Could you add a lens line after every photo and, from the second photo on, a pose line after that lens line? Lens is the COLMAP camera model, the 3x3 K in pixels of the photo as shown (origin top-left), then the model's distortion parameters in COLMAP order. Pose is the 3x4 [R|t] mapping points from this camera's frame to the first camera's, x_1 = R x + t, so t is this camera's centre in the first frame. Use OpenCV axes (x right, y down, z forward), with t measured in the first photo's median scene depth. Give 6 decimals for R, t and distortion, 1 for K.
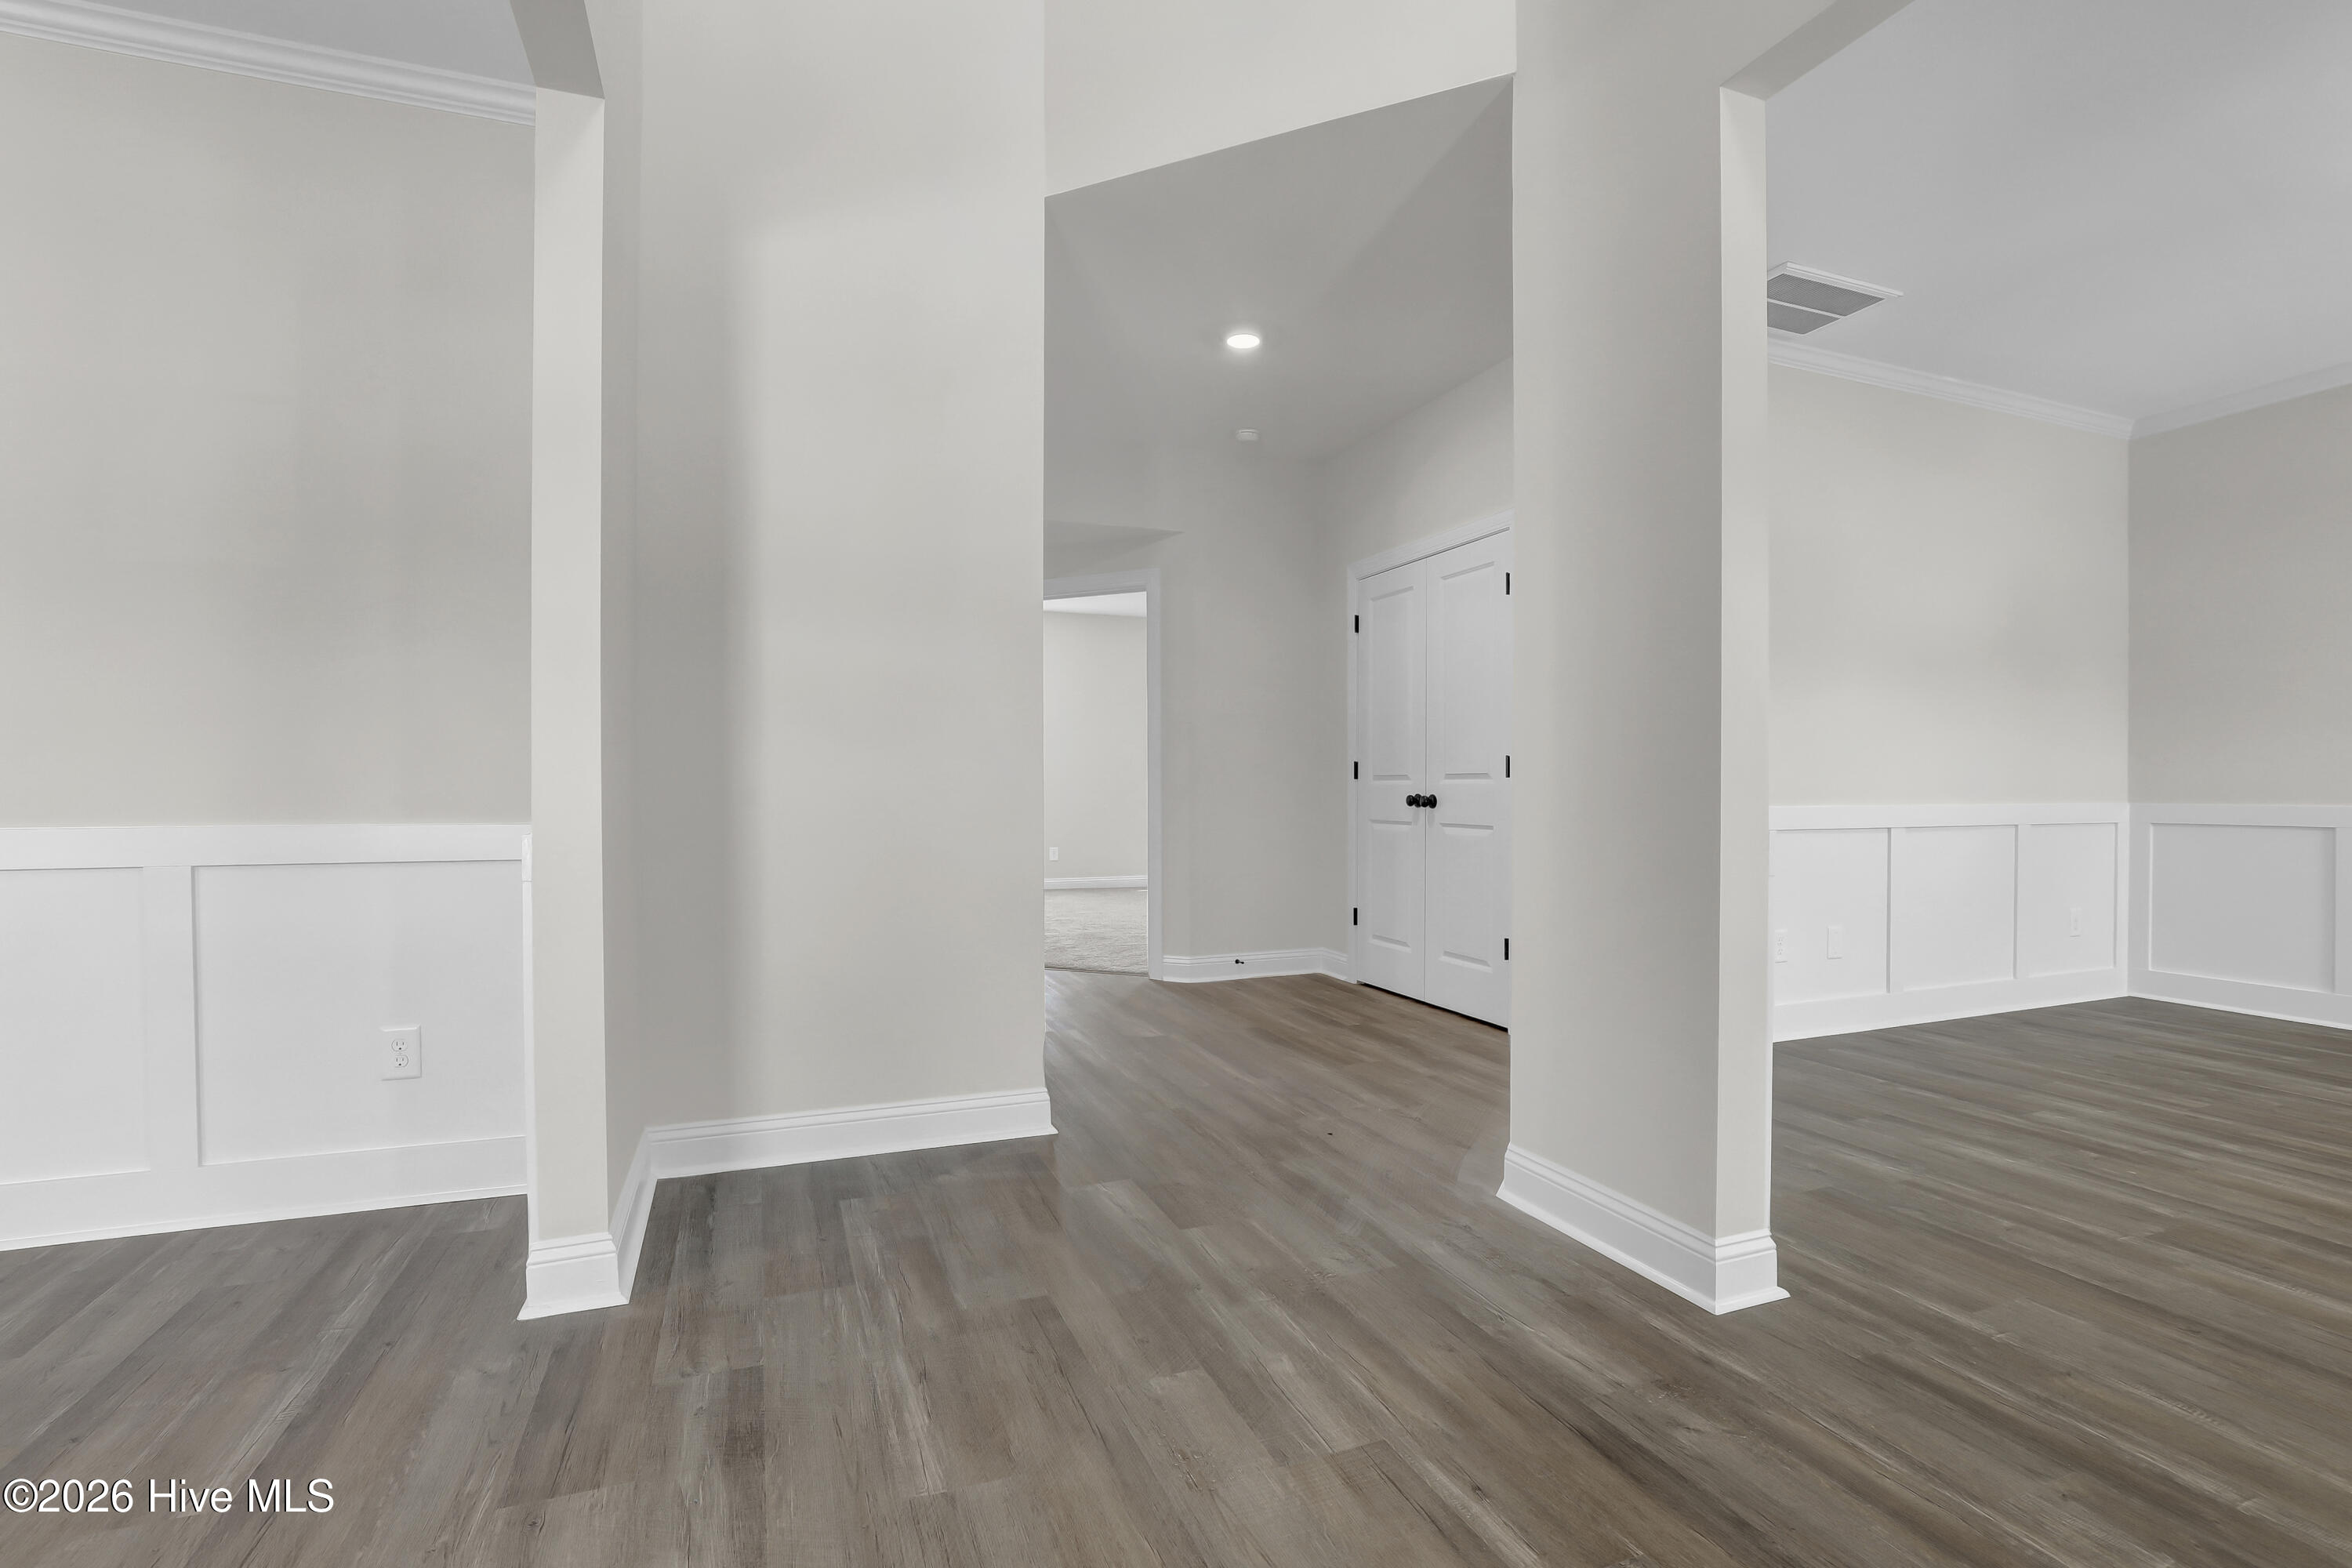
lens RADIAL K [[1080.8, 0, 1175.7], [0, 1080.8, 788.5], [0, 0, 1]] dist [-0.001663, -0.000106]
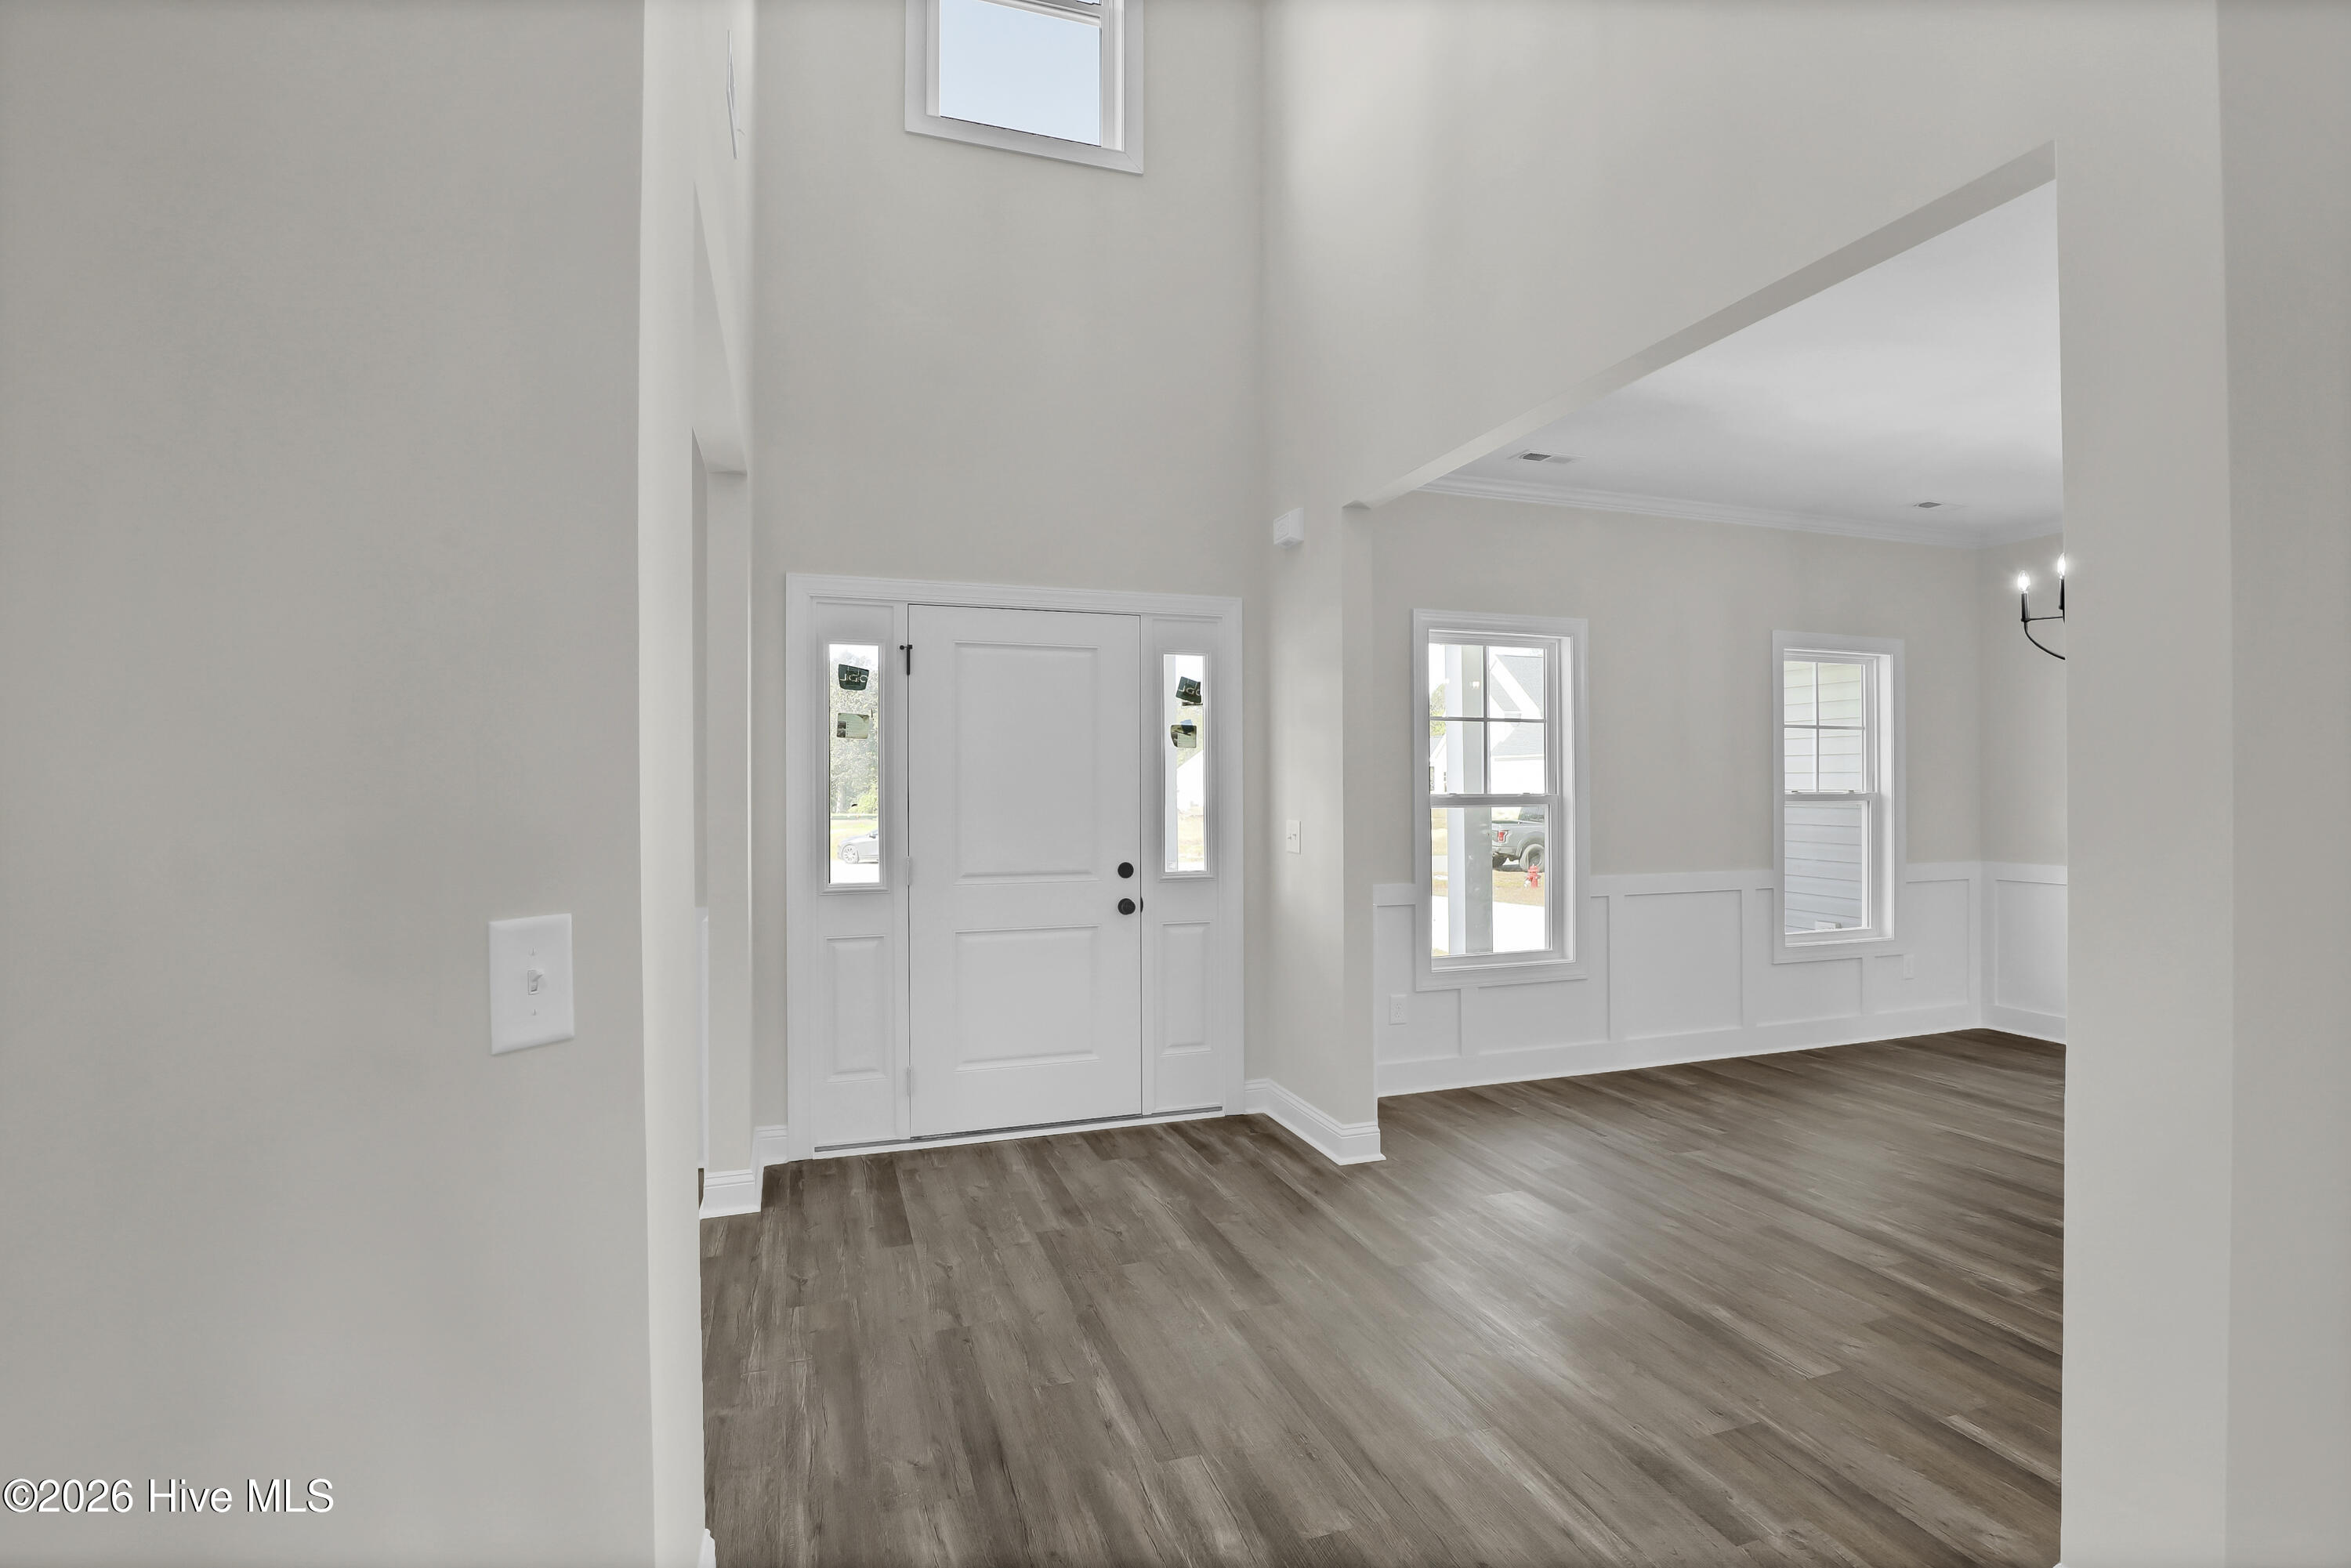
lens RADIAL K [[1080.3, 0, 1175.6], [0, 1080.3, 785.5], [0, 0, 1]] dist [-0.001663, -0.000106]
pose [[-0.999167, 0.005525, 0.040430, 0.116851], [0.005522, 0.999985, -0.000190, -0.215437], [-0.040430, 0.000033, -0.999182, 2.353395]]
